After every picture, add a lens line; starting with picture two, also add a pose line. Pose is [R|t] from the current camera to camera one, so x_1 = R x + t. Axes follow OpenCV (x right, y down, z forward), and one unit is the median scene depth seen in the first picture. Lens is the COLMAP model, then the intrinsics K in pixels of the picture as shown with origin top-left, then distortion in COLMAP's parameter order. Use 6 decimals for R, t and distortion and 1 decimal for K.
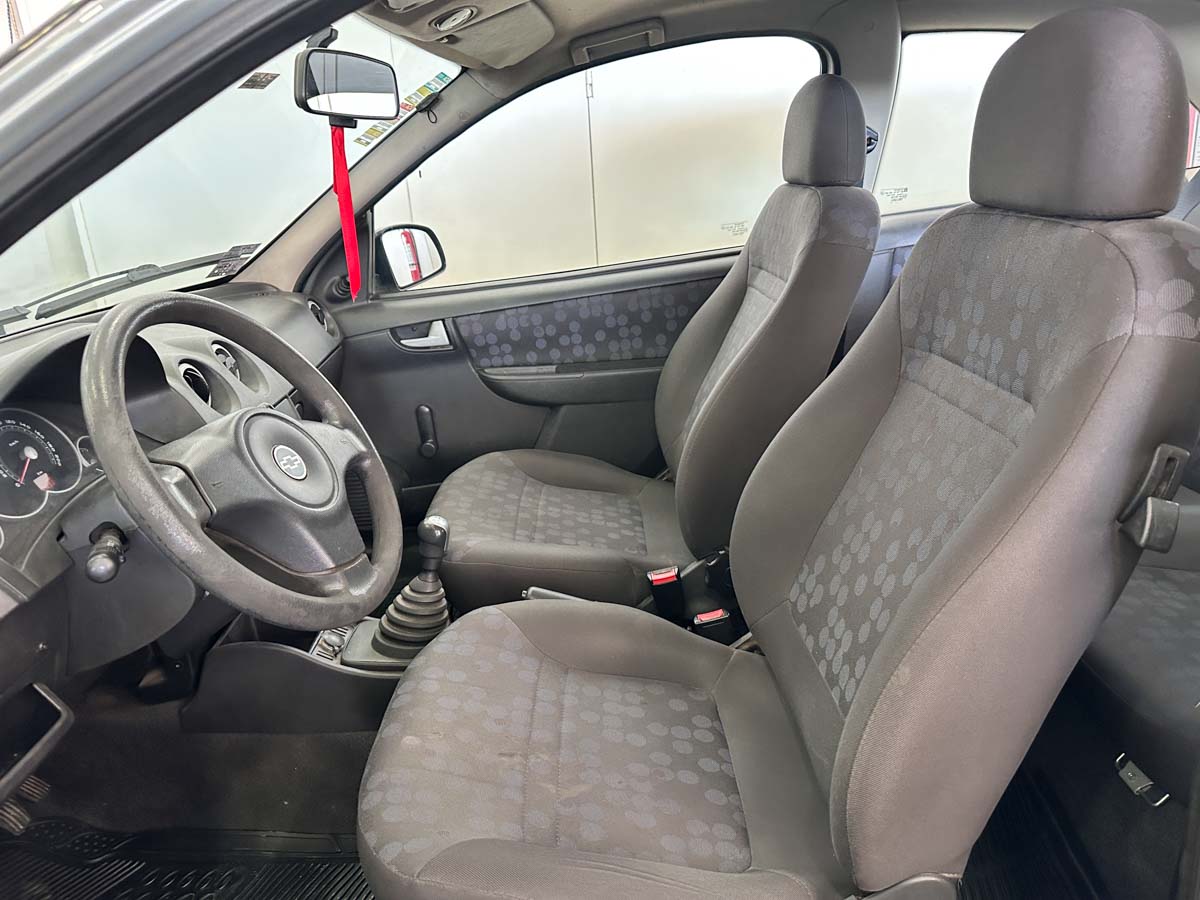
lens RADIAL K [[845.1, 0, 602.7], [0, 845.1, 448.1], [0, 0, 1]] dist [0.094750, -0.108391]
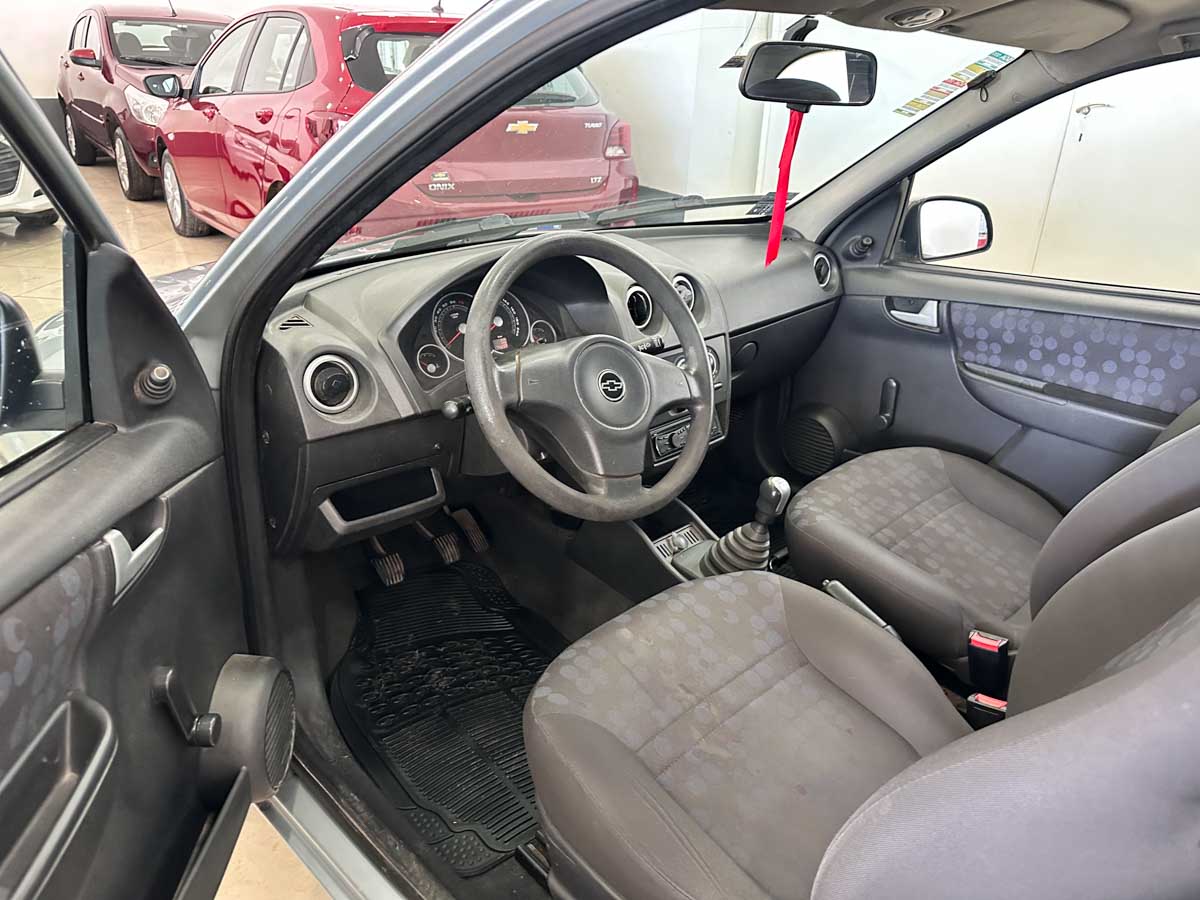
lens RADIAL K [[845.1, 0, 602.7], [0, 845.1, 448.1], [0, 0, 1]] dist [0.094750, -0.108391]
pose [[0.694668, 0.369091, -0.617421, 0.210039], [-0.316460, 0.927611, 0.198469, -0.069348], [0.645979, 0.057519, 0.761185, 0.025079]]
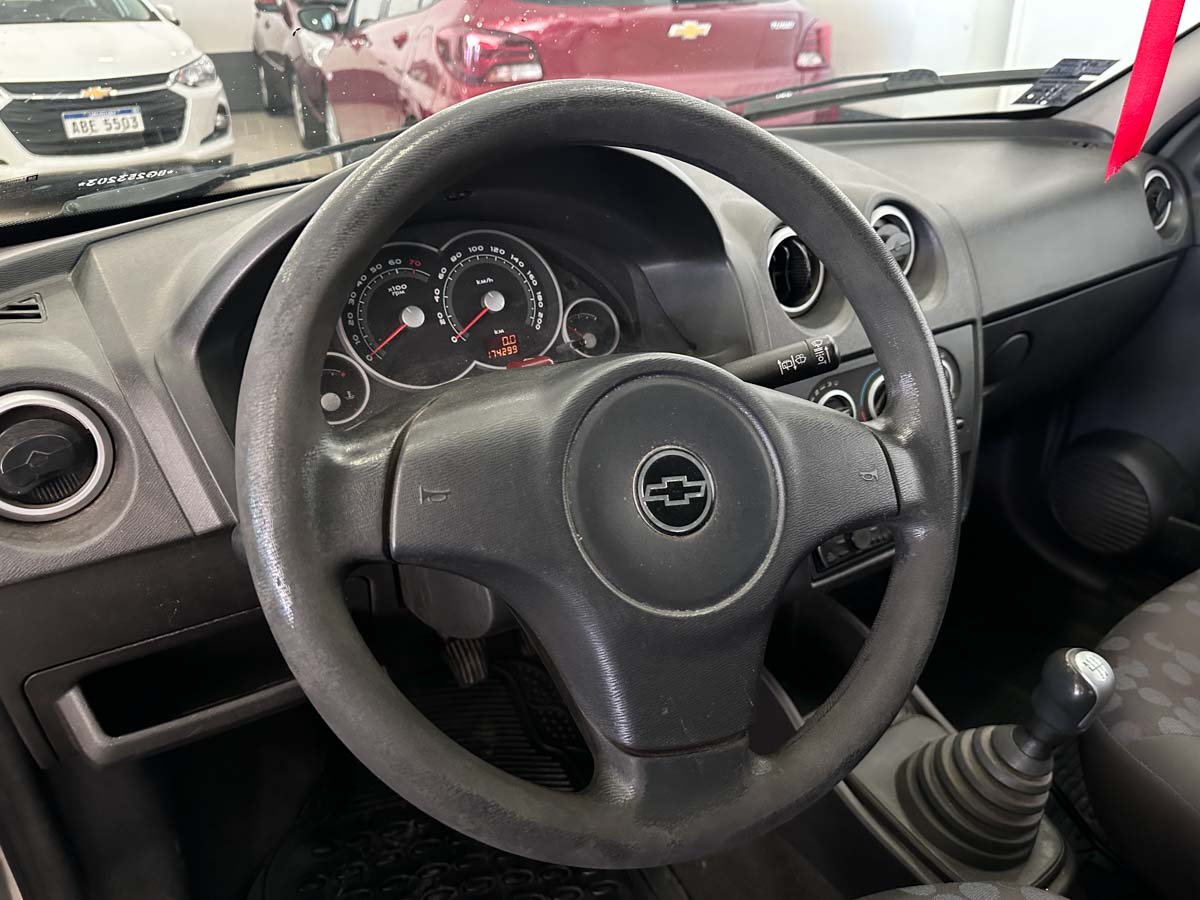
lens RADIAL K [[853.5, 0, 600.0], [0, 853.5, 450.0], [0, 0, 1]] dist [0.063410, -0.128049]
pose [[0.527682, 0.434518, -0.729894, -0.028845], [-0.298456, 0.899319, 0.319609, -0.069584], [0.795284, 0.049190, 0.604239, 0.338584]]
